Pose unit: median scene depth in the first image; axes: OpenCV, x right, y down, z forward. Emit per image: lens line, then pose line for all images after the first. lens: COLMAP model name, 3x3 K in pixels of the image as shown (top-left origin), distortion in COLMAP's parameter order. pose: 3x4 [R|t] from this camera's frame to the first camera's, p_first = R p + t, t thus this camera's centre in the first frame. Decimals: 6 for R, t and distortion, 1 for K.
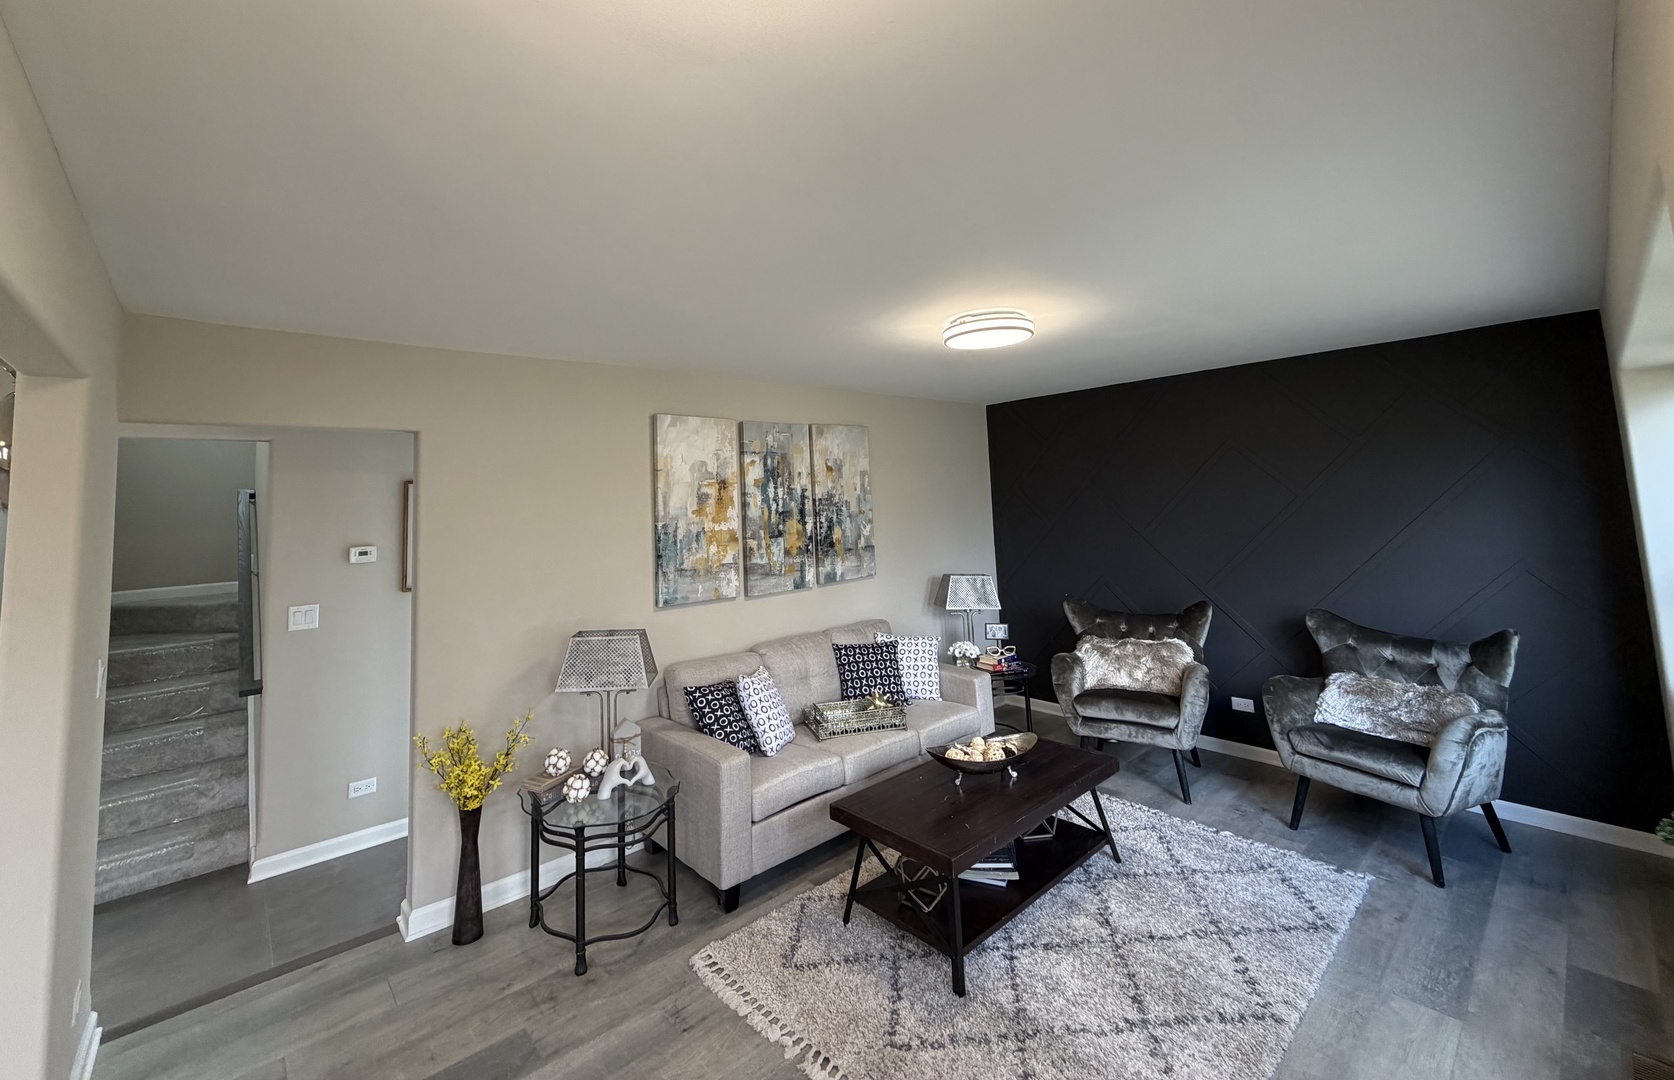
lens RADIAL K [[673.0, 0, 819.8], [0, 673.0, 443.5], [0, 0, 1]] dist [0.000142, 0.000042]
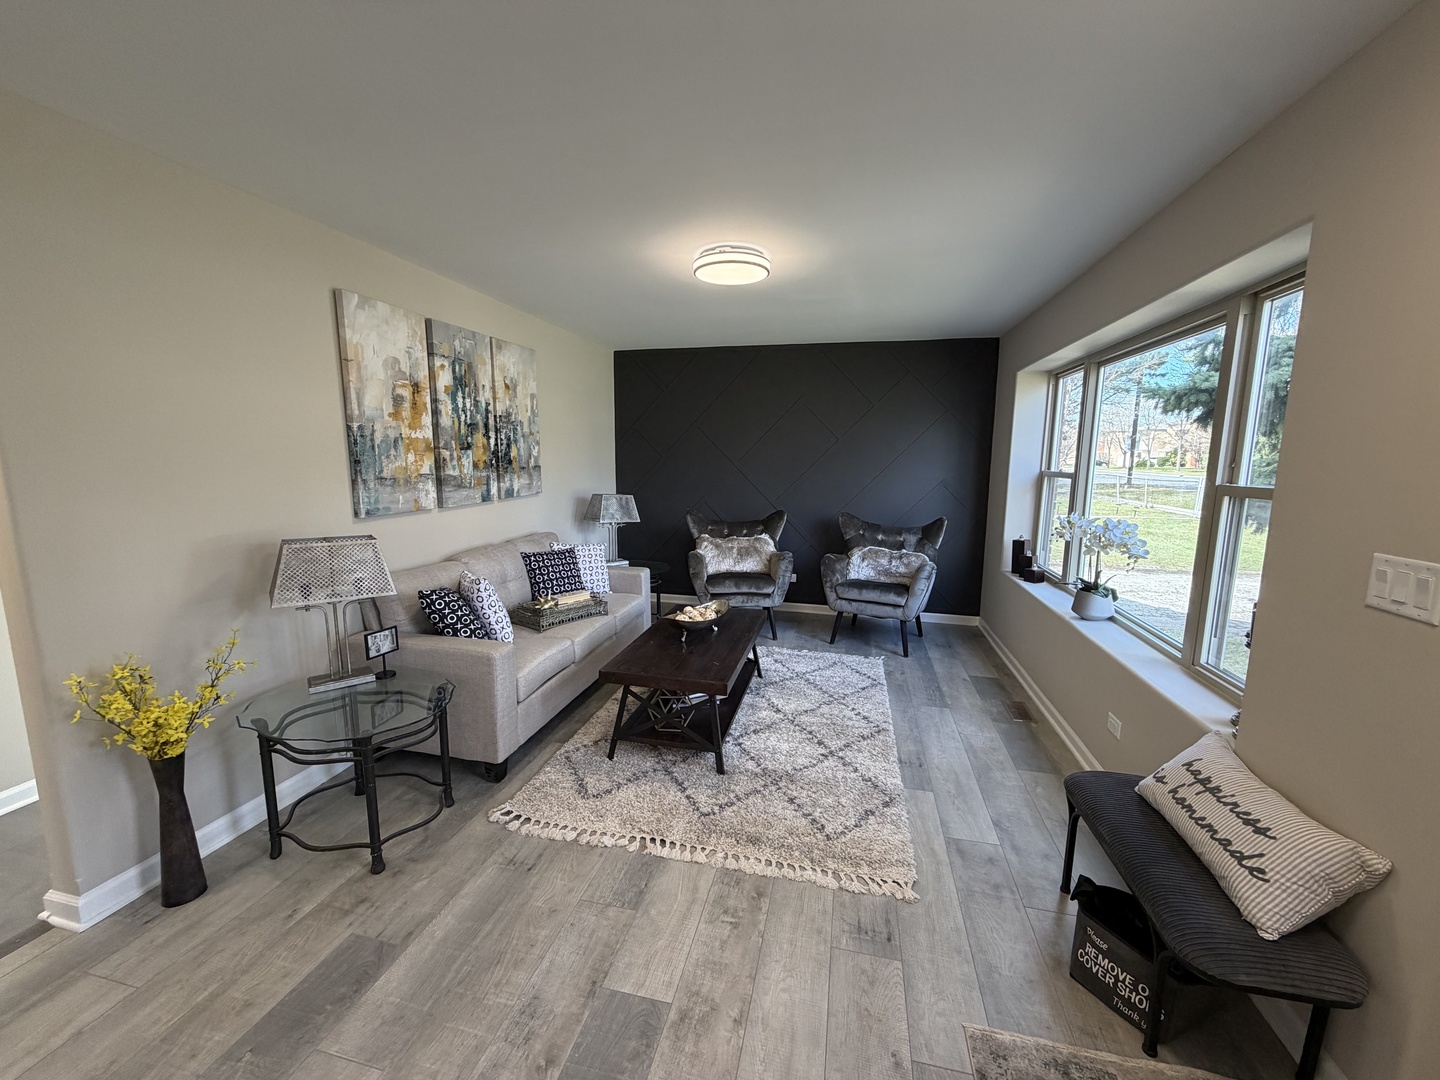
lens RADIAL K [[574.2, 0, 718.0], [0, 574.2, 532.8], [0, 0, 1]] dist [0.000536, 0.000720]
pose [[0.812917, -0.034544, 0.581354, -0.304638], [-0.092269, 0.977992, 0.187133, 0.078906], [-0.575023, -0.205765, 0.791839, 0.117786]]
